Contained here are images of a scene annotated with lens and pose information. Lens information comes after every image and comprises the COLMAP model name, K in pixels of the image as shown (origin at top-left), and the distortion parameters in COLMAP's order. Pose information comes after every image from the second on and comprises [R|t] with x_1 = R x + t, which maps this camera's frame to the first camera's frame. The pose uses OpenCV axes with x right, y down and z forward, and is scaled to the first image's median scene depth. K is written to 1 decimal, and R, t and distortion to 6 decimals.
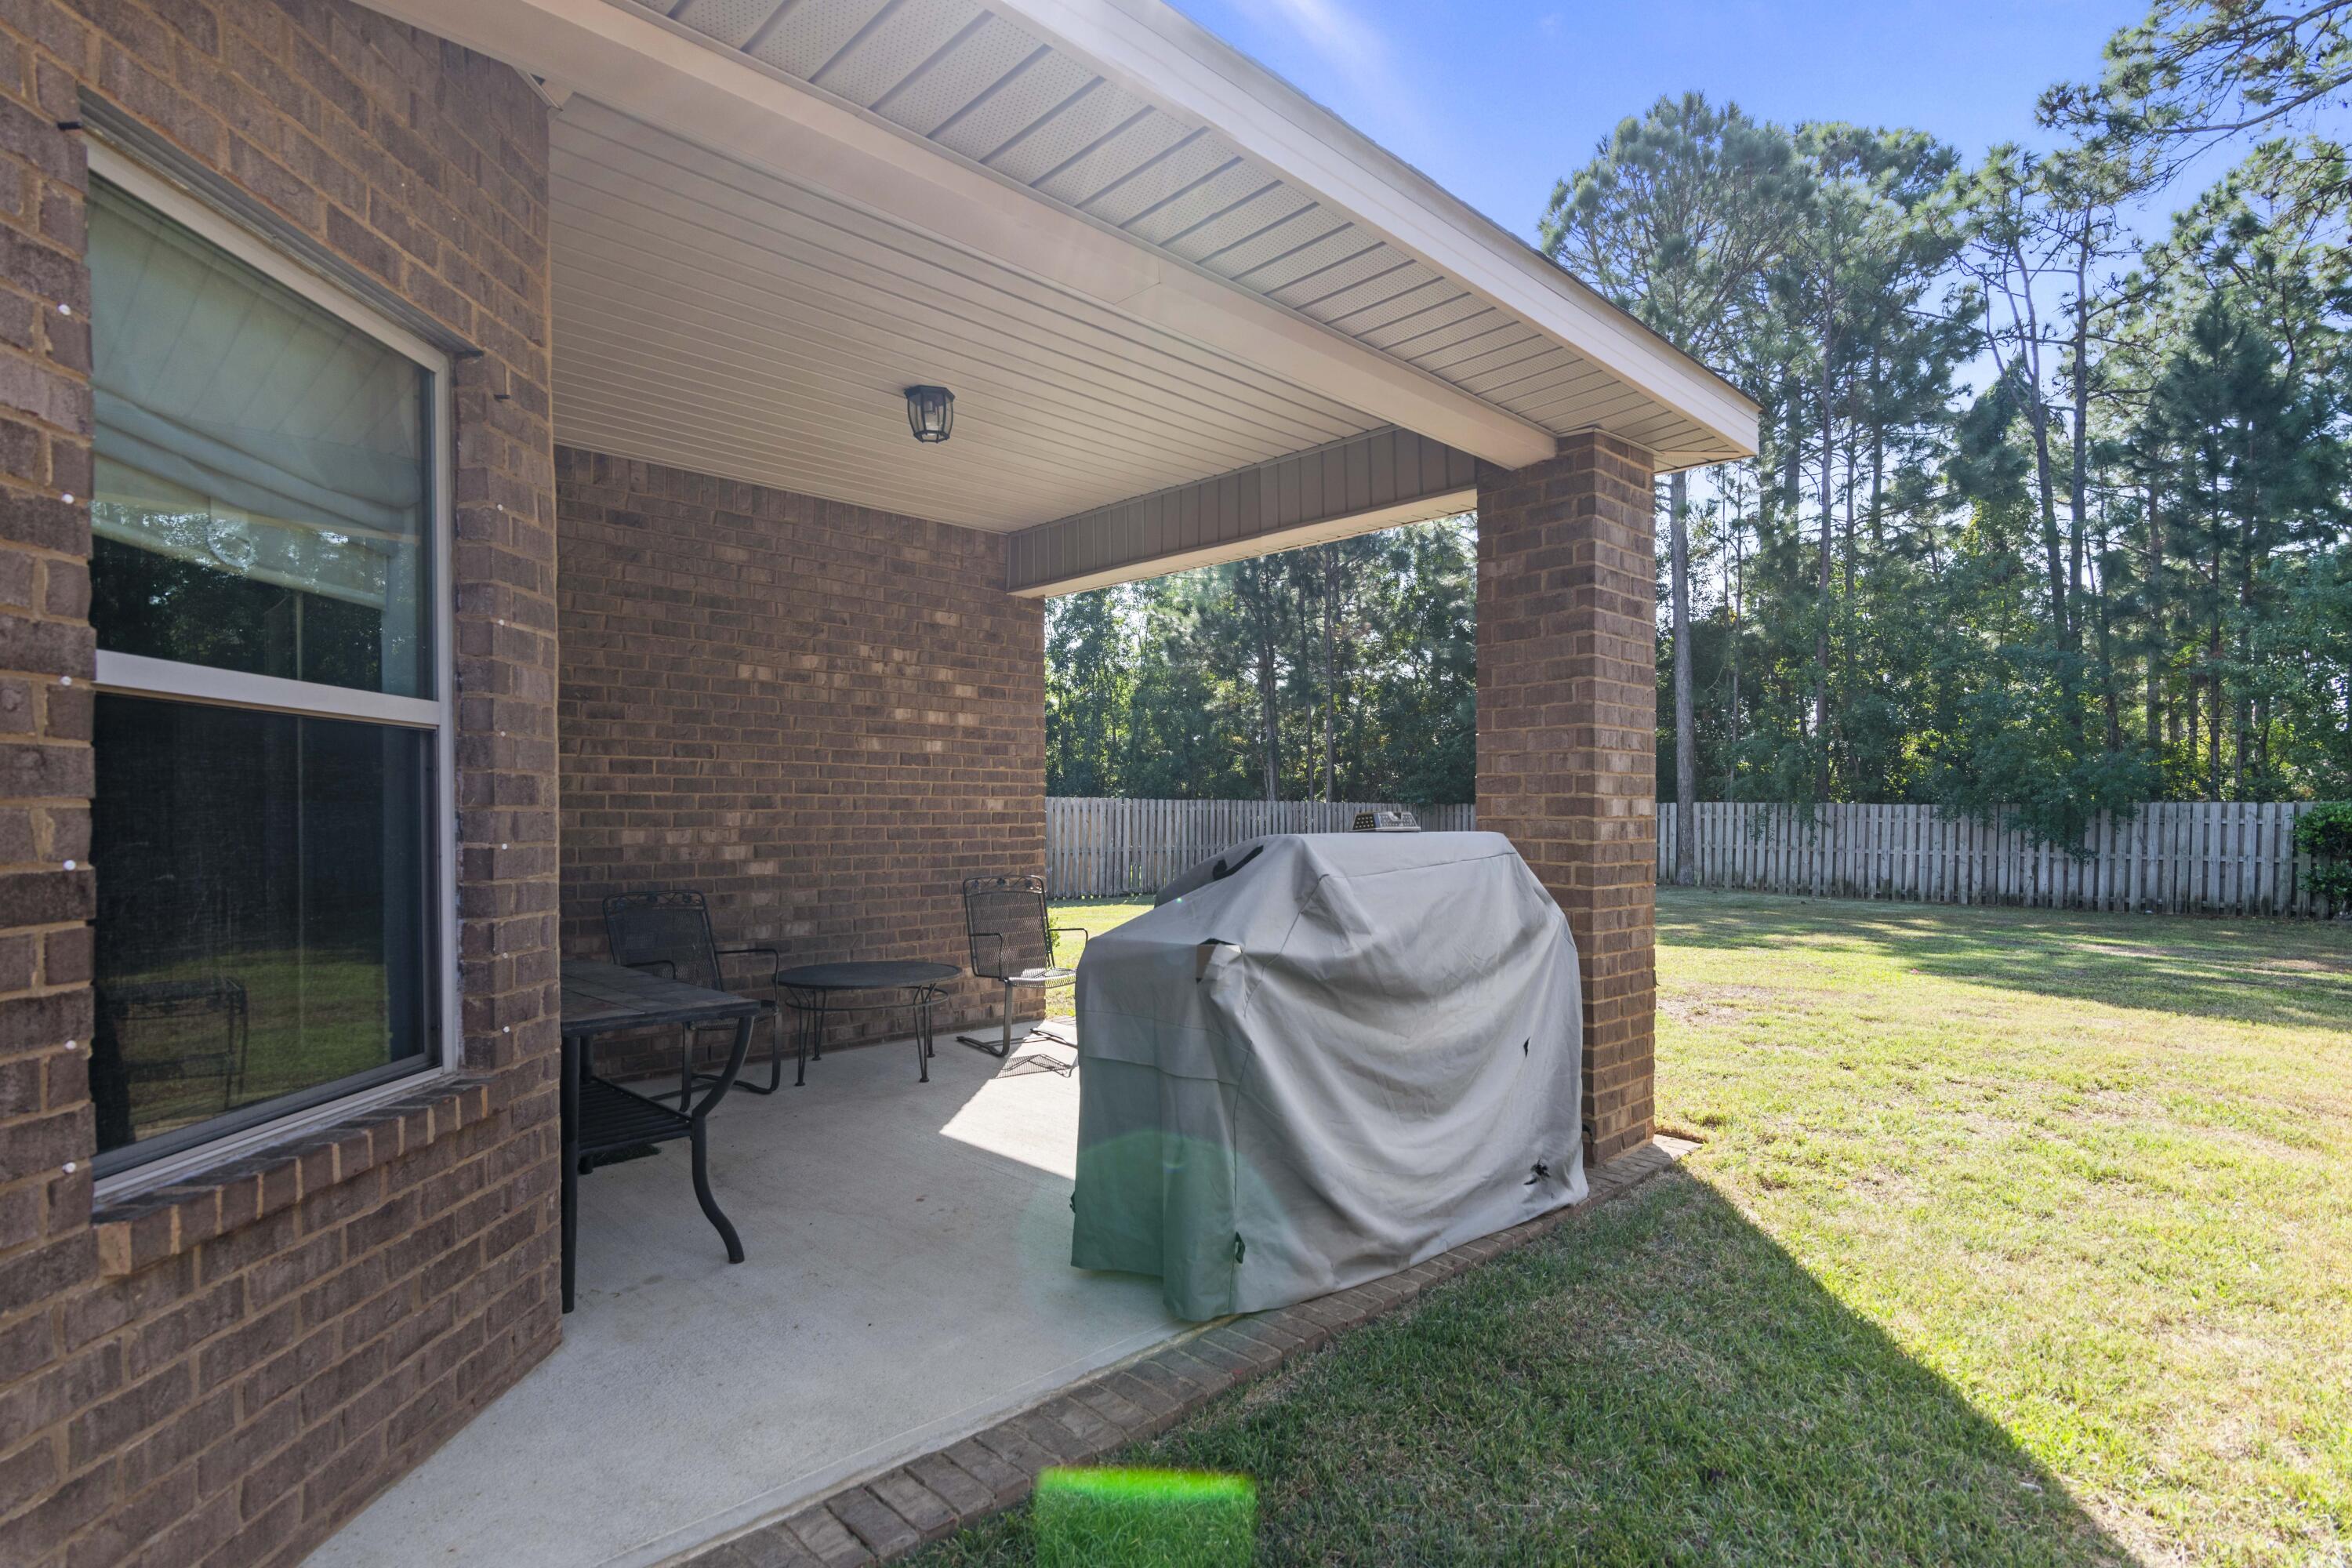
lens RADIAL K [[1177.0, 0, 1180.9], [0, 1177.0, 823.3], [0, 0, 1]] dist [0.004688, 0.001410]
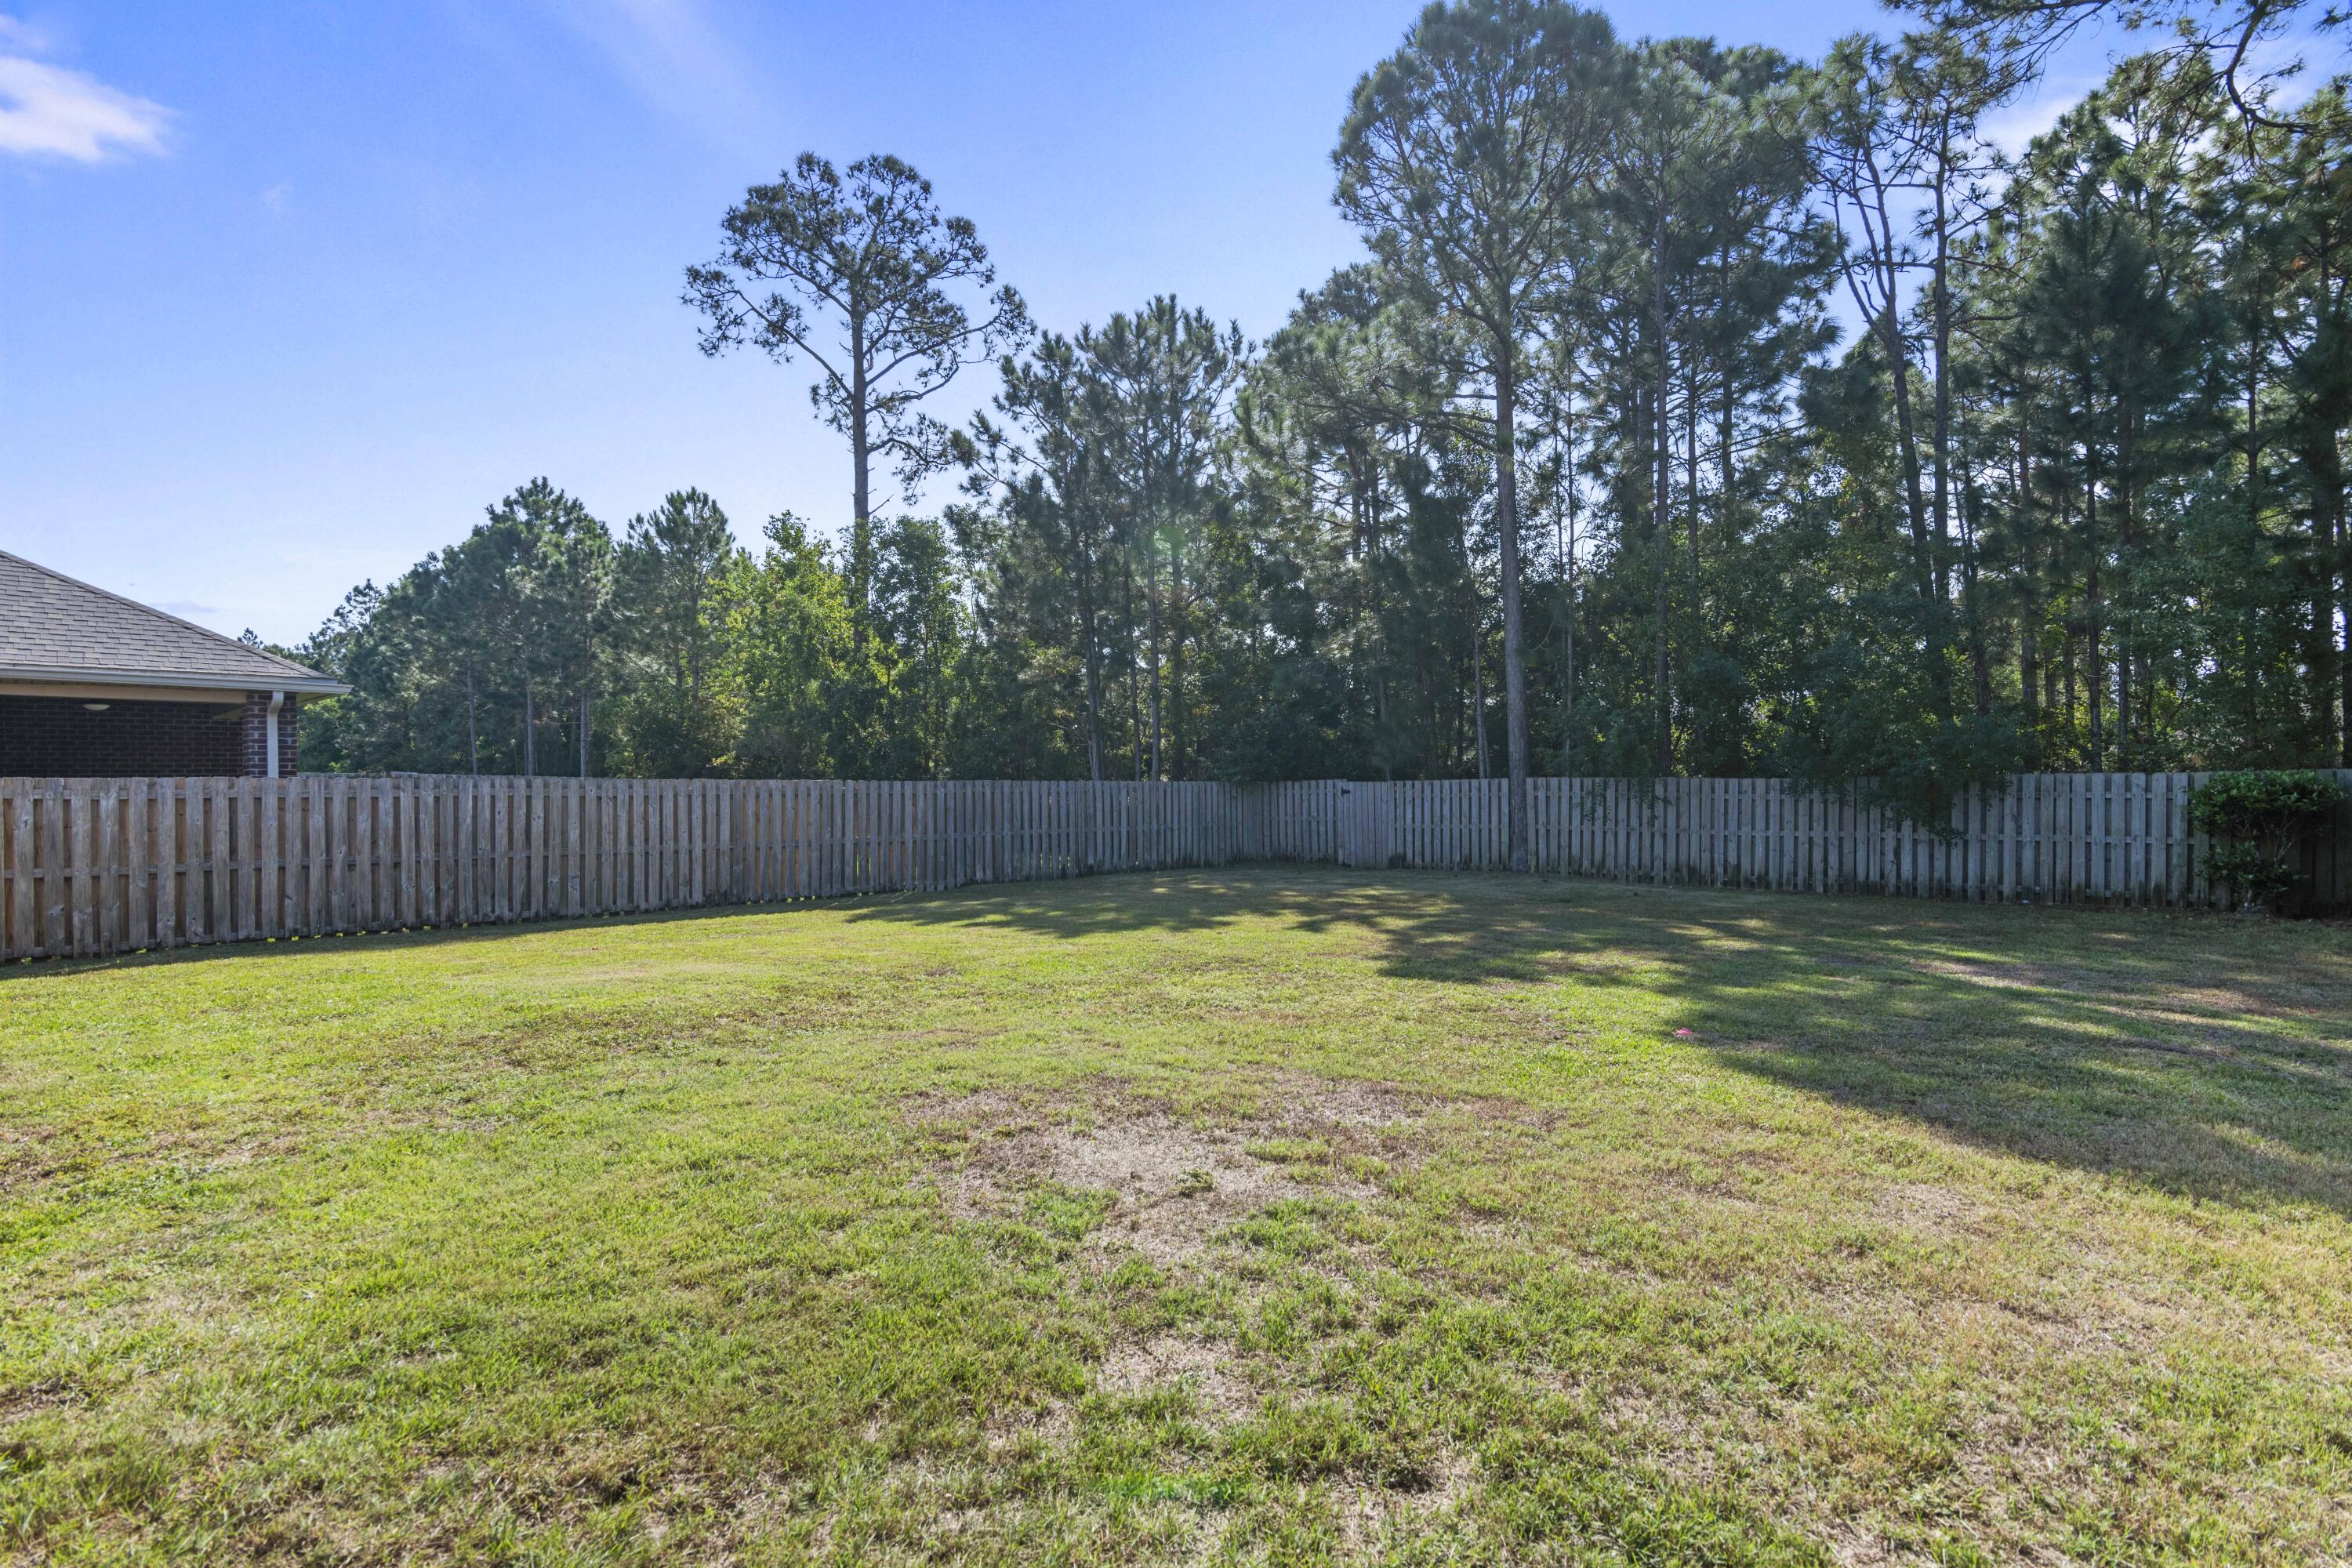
lens RADIAL K [[1142.2, 0, 1168.6], [0, 1142.2, 781.3], [0, 0, 1]] dist [0.003492, 0.000138]
pose [[0.999123, -0.010249, 0.040607, 0.150358], [0.010838, 0.999839, -0.014301, -0.006258], [-0.040454, 0.014728, 0.999073, 0.176741]]
